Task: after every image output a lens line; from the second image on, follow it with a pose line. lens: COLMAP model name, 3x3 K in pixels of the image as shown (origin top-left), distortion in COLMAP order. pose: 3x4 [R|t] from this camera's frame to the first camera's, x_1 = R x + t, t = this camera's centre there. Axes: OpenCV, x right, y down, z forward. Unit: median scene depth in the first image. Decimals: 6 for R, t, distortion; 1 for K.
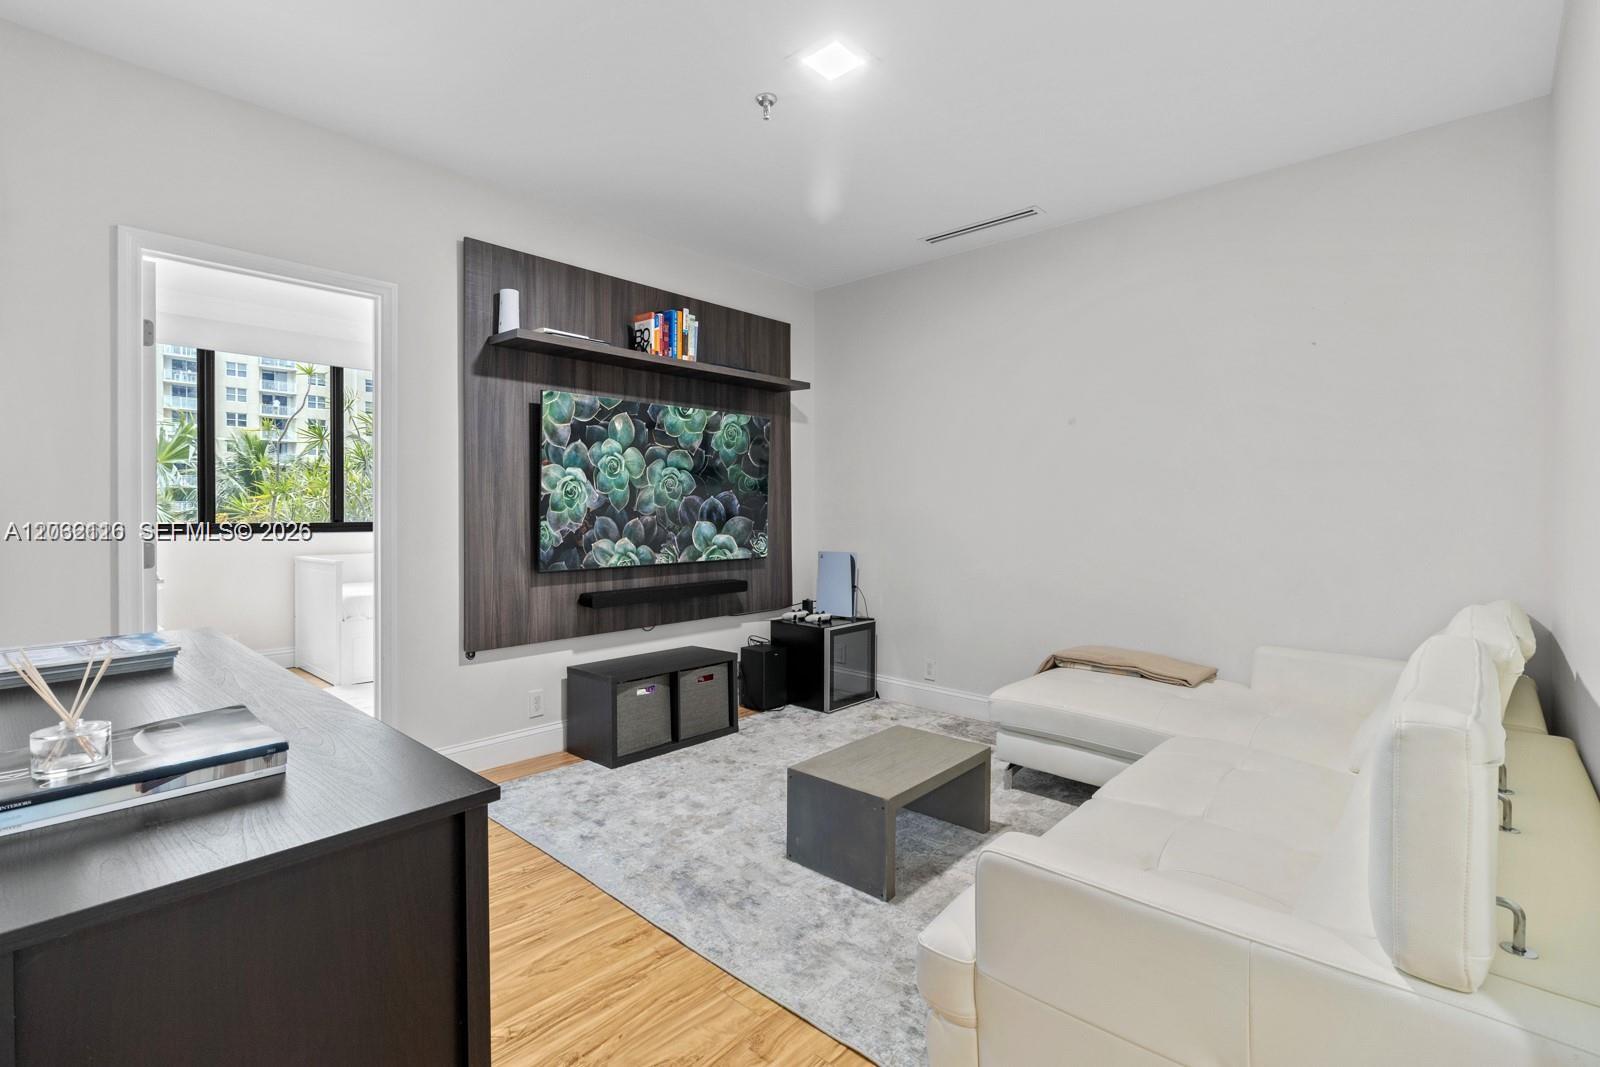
lens RADIAL K [[736.8, 0, 797.4], [0, 736.8, 506.4], [0, 0, 1]] dist [0.001244, -0.000070]
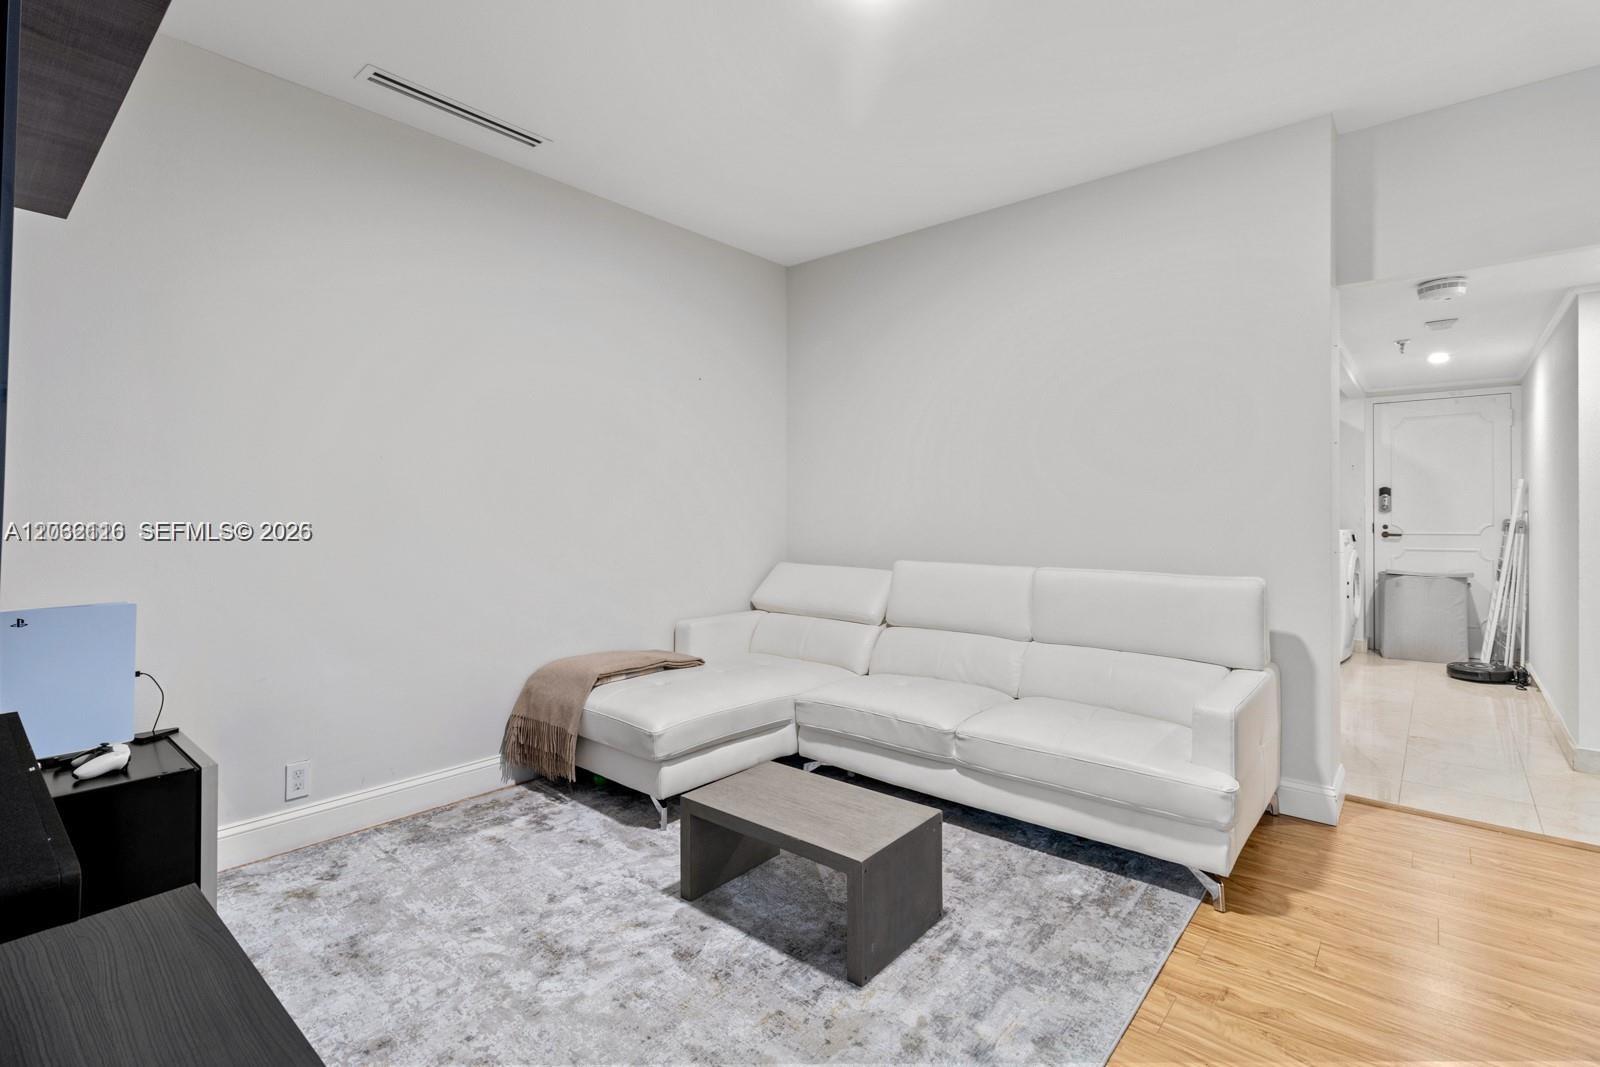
lens RADIAL K [[736.8, 0, 797.4], [0, 736.8, 506.4], [0, 0, 1]] dist [0.001244, -0.000070]
pose [[-0.039098, 0.003738, 0.999228, -0.602646], [-0.003846, 0.999985, -0.003891, 0.004318], [-0.999228, -0.003995, -0.039083, 0.888465]]
